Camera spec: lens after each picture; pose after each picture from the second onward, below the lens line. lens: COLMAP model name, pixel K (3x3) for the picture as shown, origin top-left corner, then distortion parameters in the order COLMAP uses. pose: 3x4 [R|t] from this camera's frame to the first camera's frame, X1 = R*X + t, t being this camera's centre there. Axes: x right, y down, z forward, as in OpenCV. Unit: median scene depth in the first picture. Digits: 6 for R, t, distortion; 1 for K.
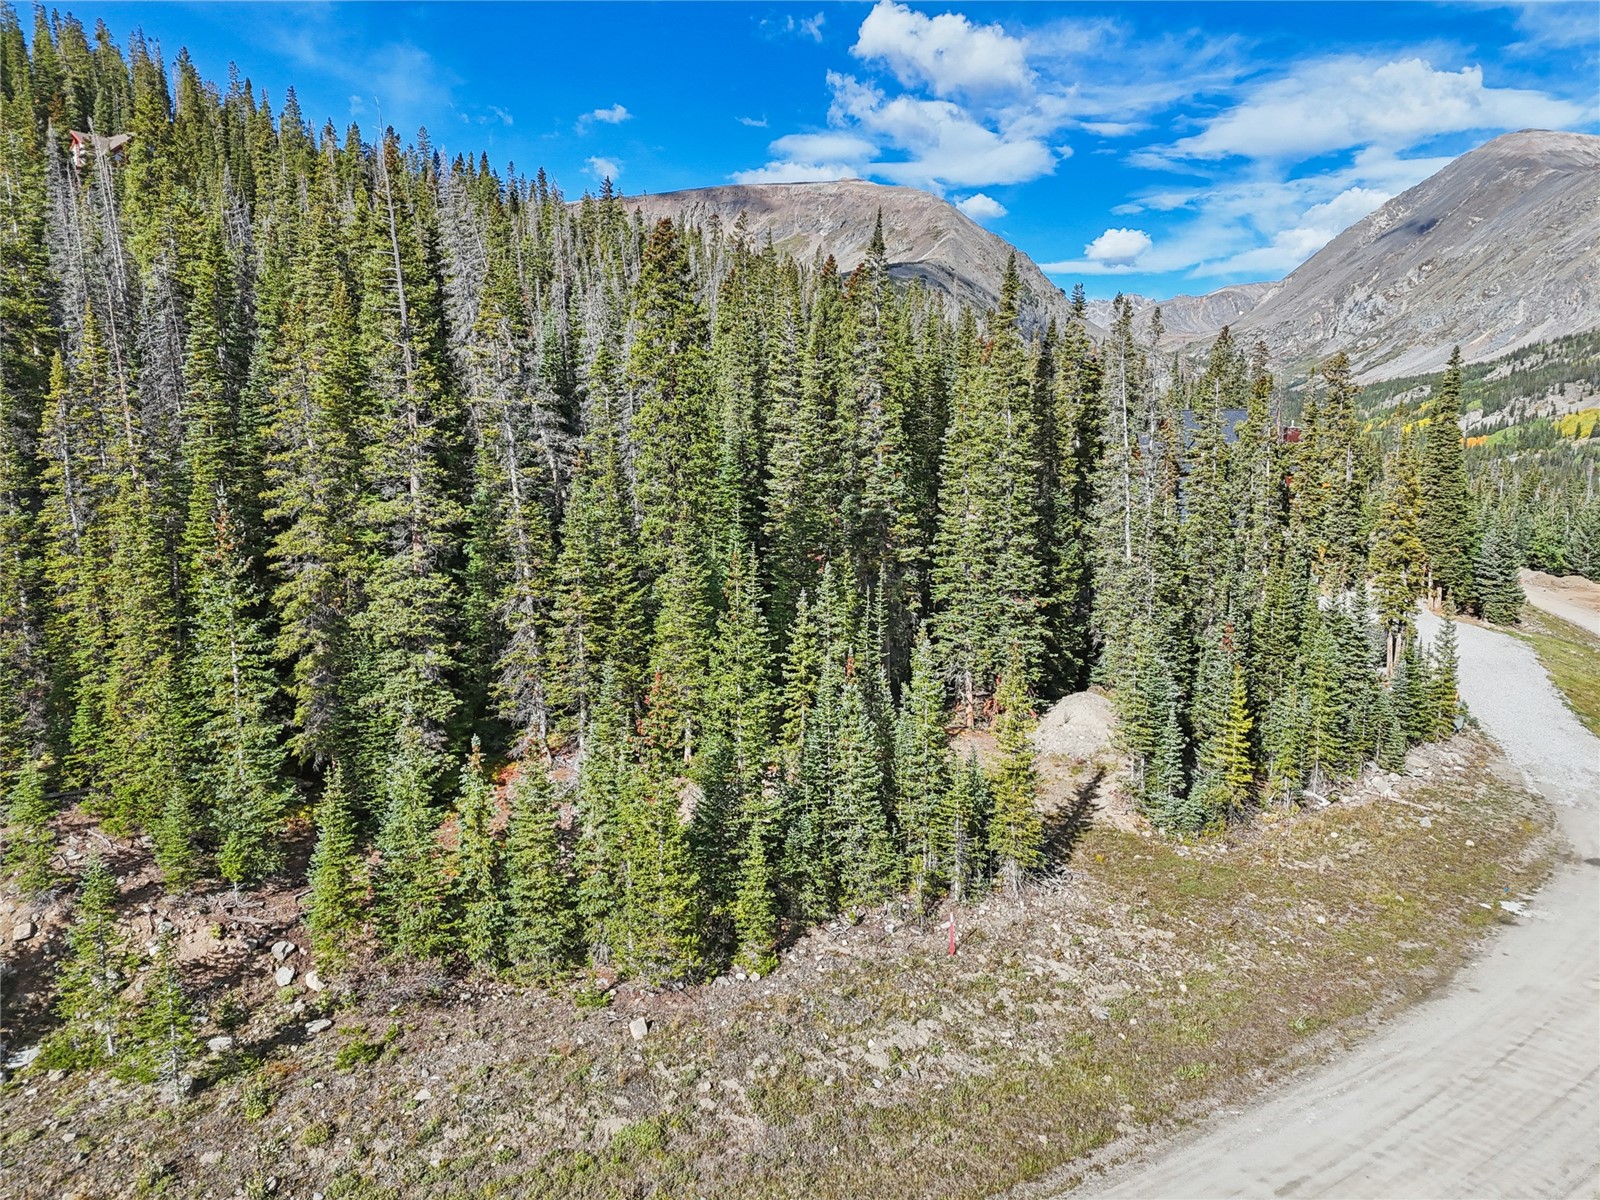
lens RADIAL K [[1177.9, 0, 802.0], [0, 1177.9, 604.4], [0, 0, 1]] dist [0.046469, -0.034324]
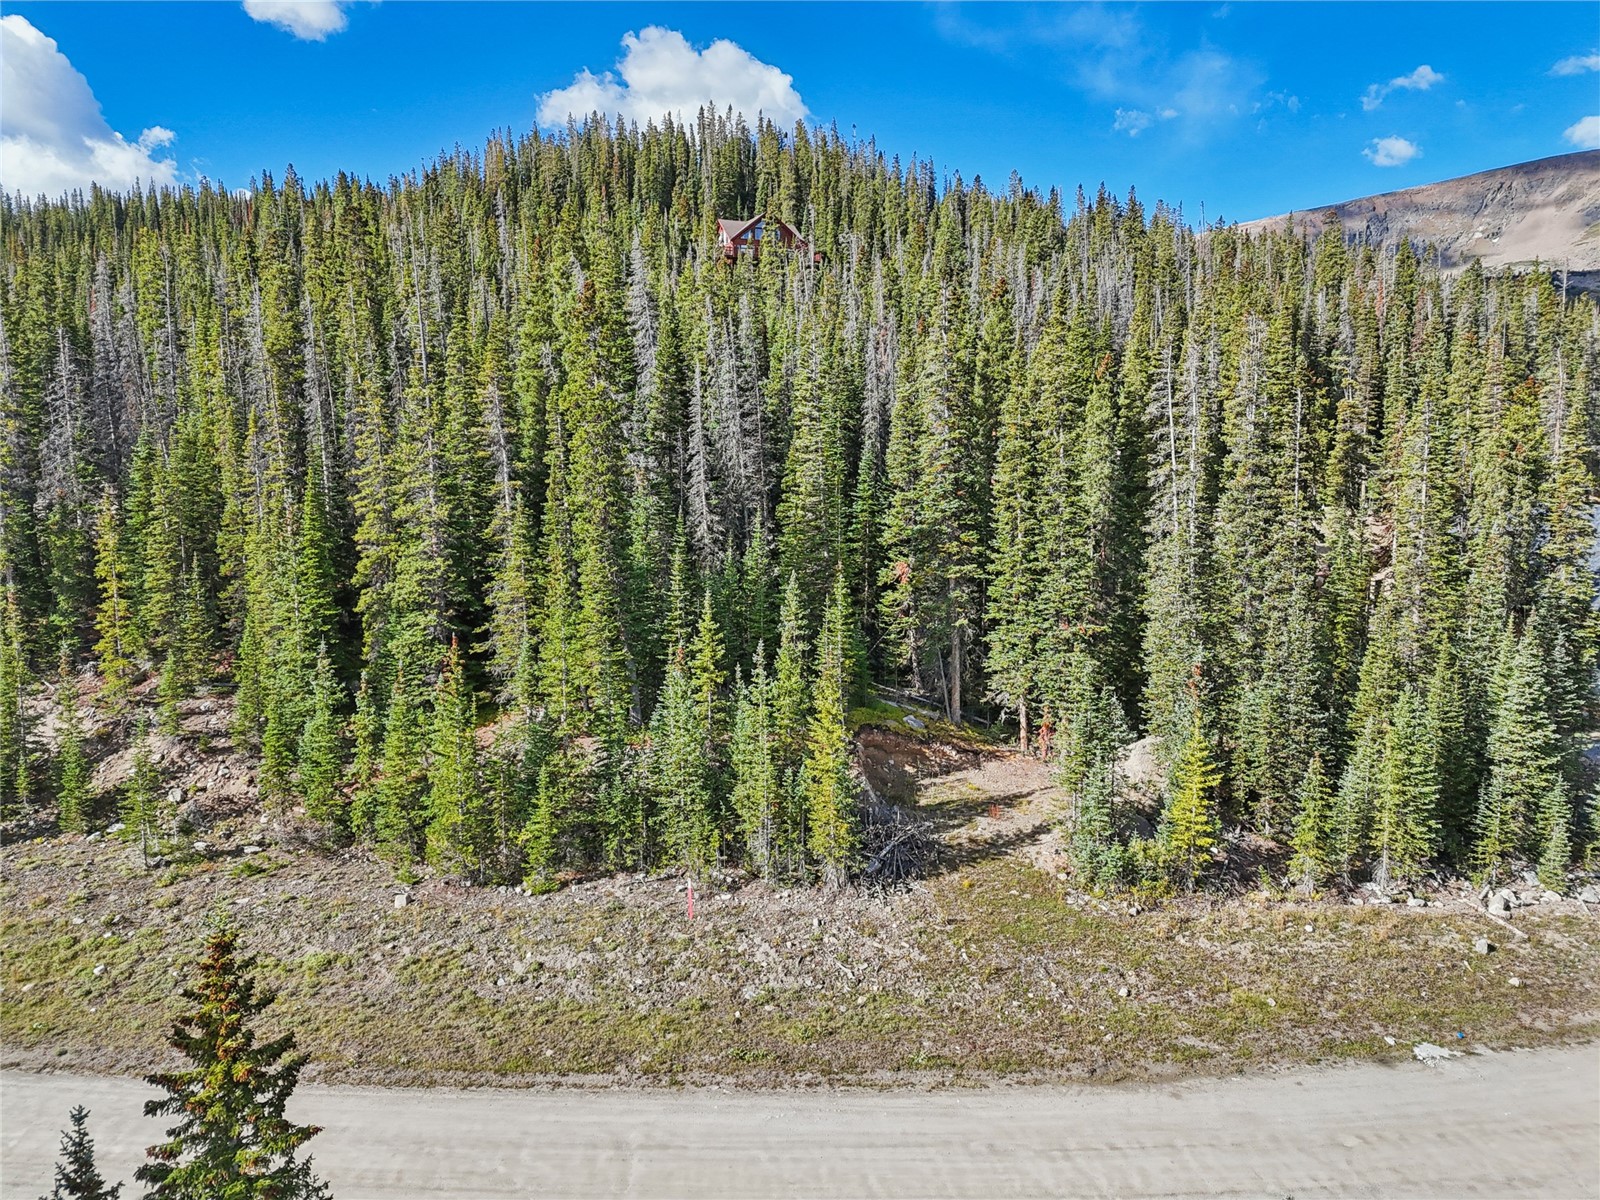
lens RADIAL K [[1177.9, 0, 803.4], [0, 1177.9, 598.2], [0, 0, 1]] dist [0.046469, -0.034324]
pose [[0.817666, 0.066570, -0.571832, 0.836312], [-0.077892, 0.996951, 0.004682, -0.019951], [0.570400, 0.040713, 0.820358, 0.126728]]
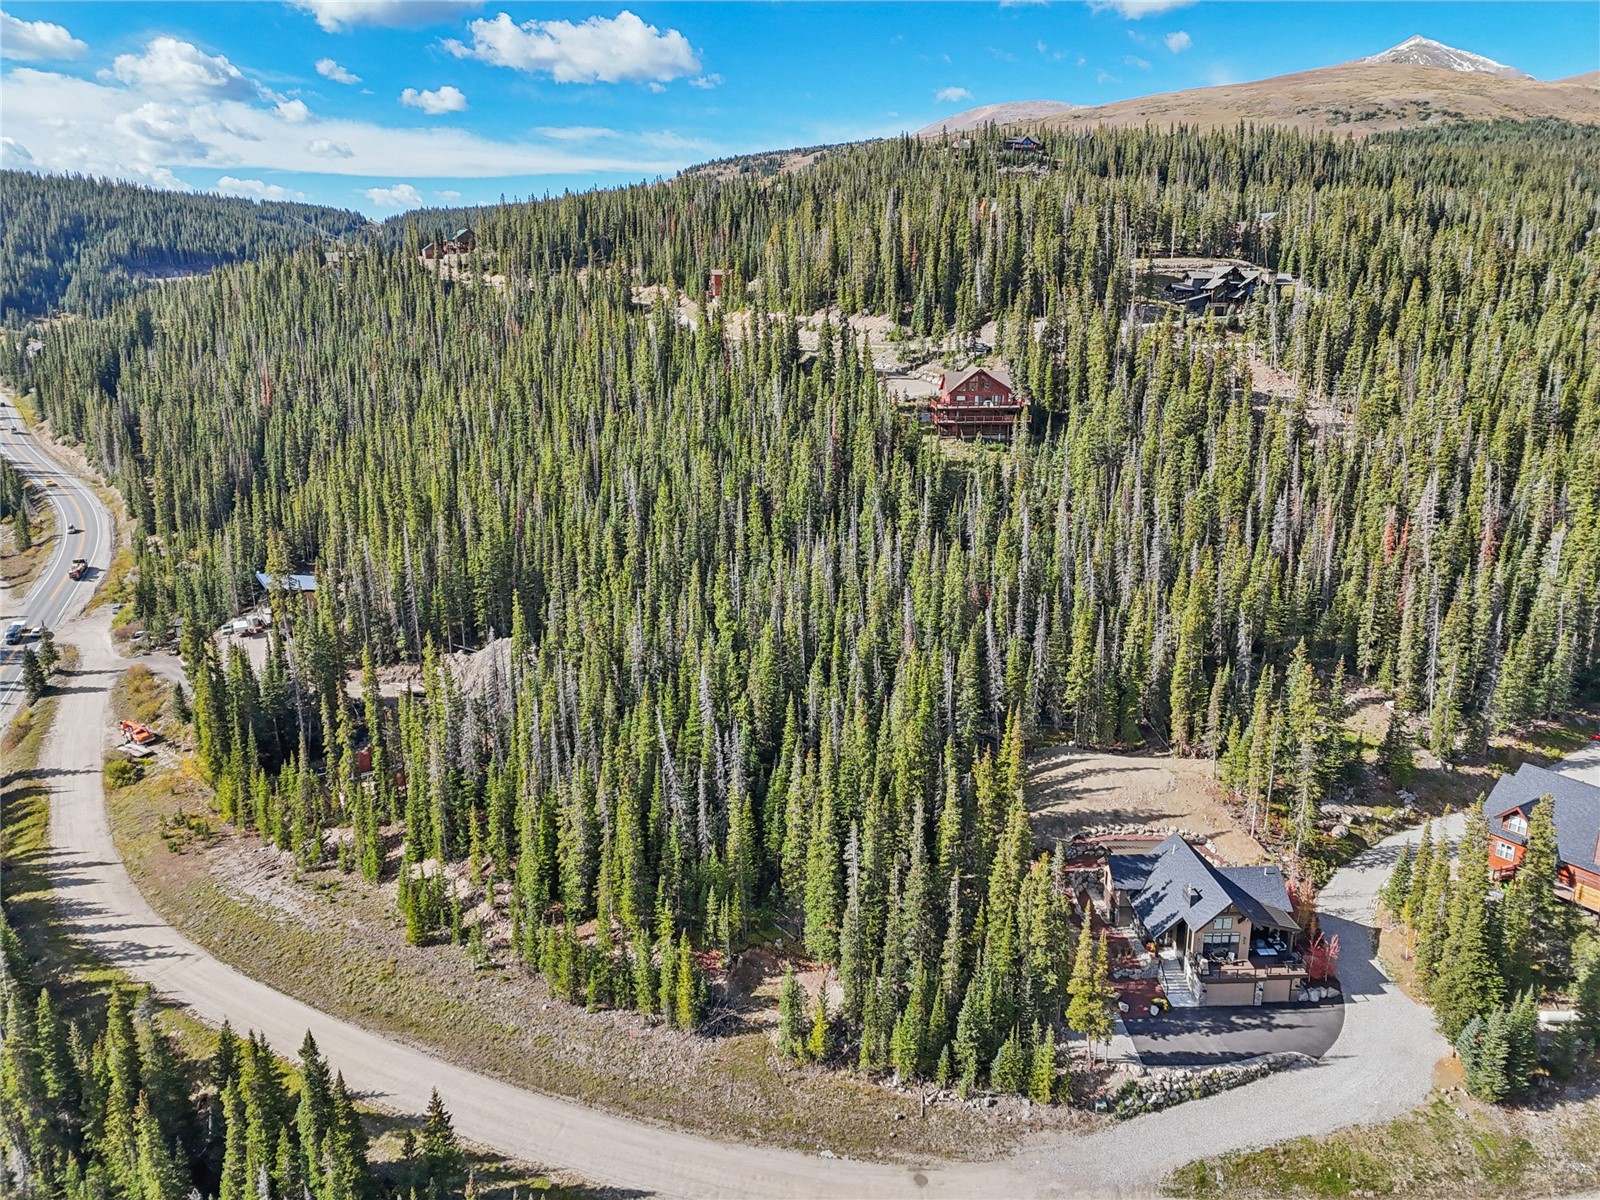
lens RADIAL K [[1177.9, 0, 801.0], [0, 1177.9, 596.3], [0, 0, 1]] dist [0.046469, -0.034324]
pose [[0.559848, 0.214573, -0.800331, 2.616884], [-0.119487, 0.976699, 0.178274, -1.440841], [0.819935, -0.004177, 0.572441, -0.416611]]
